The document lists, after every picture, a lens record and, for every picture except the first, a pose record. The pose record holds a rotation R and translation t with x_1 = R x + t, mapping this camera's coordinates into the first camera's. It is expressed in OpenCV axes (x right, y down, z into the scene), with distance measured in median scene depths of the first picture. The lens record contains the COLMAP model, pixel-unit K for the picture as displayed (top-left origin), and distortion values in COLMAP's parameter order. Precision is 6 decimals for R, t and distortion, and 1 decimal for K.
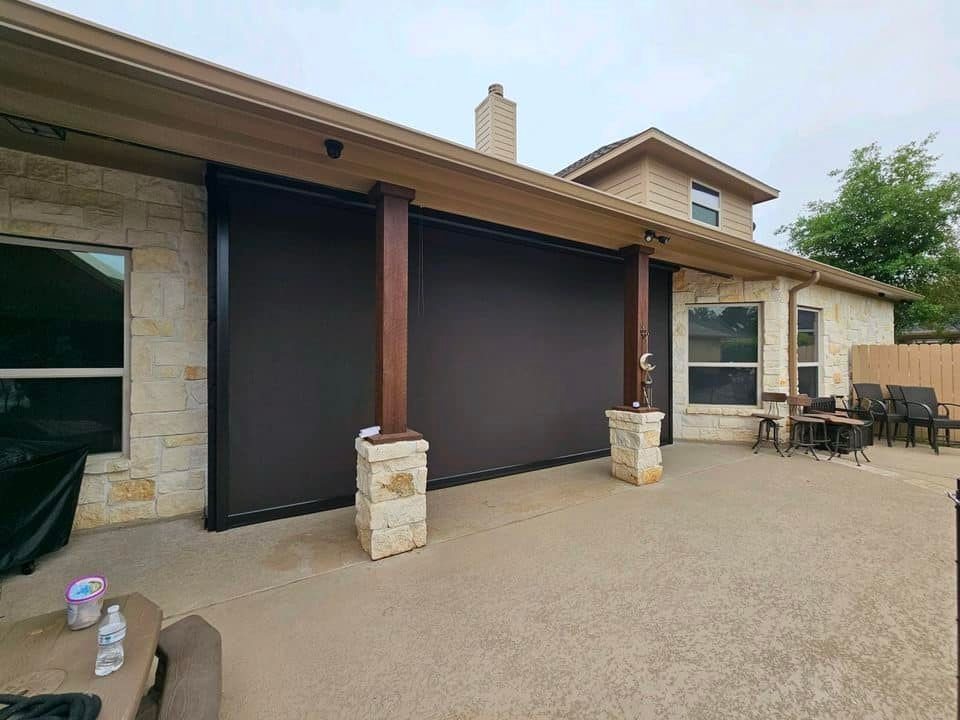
lens RADIAL K [[380.2, 0, 480.0], [0, 380.2, 360.0], [0, 0, 1]] dist [0.001364, 0.000122]
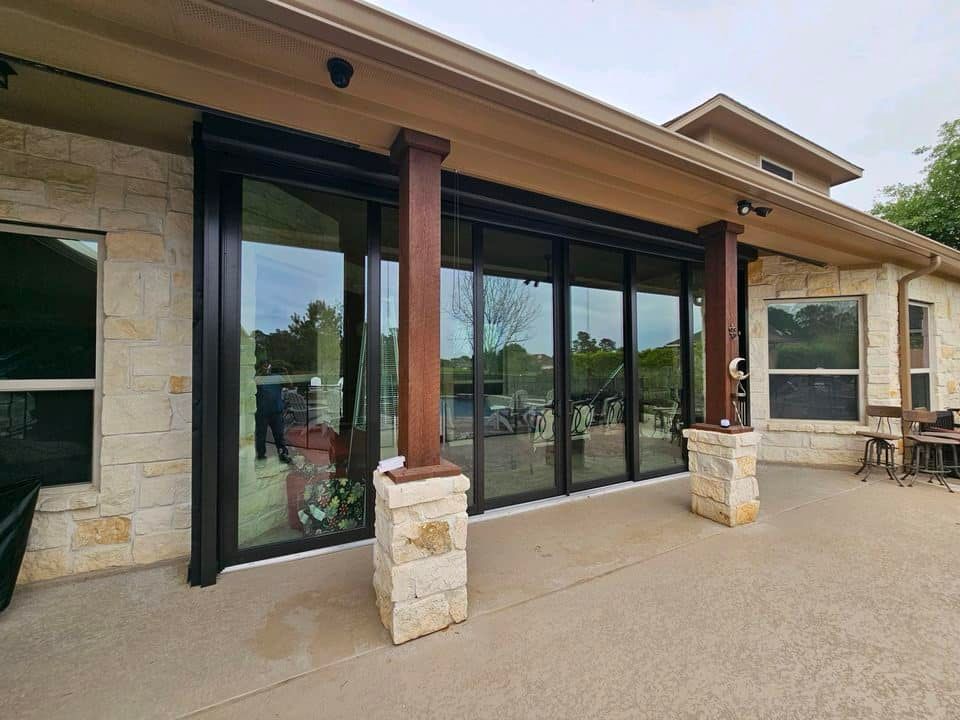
lens RADIAL K [[380.2, 0, 480.0], [0, 380.2, 360.0], [0, 0, 1]] dist [0.001364, 0.000122]
pose [[0.997679, -0.006490, -0.067779, -0.056949], [0.005059, 0.999761, -0.021253, 0.001638], [0.067901, 0.020861, 0.997474, 0.232549]]
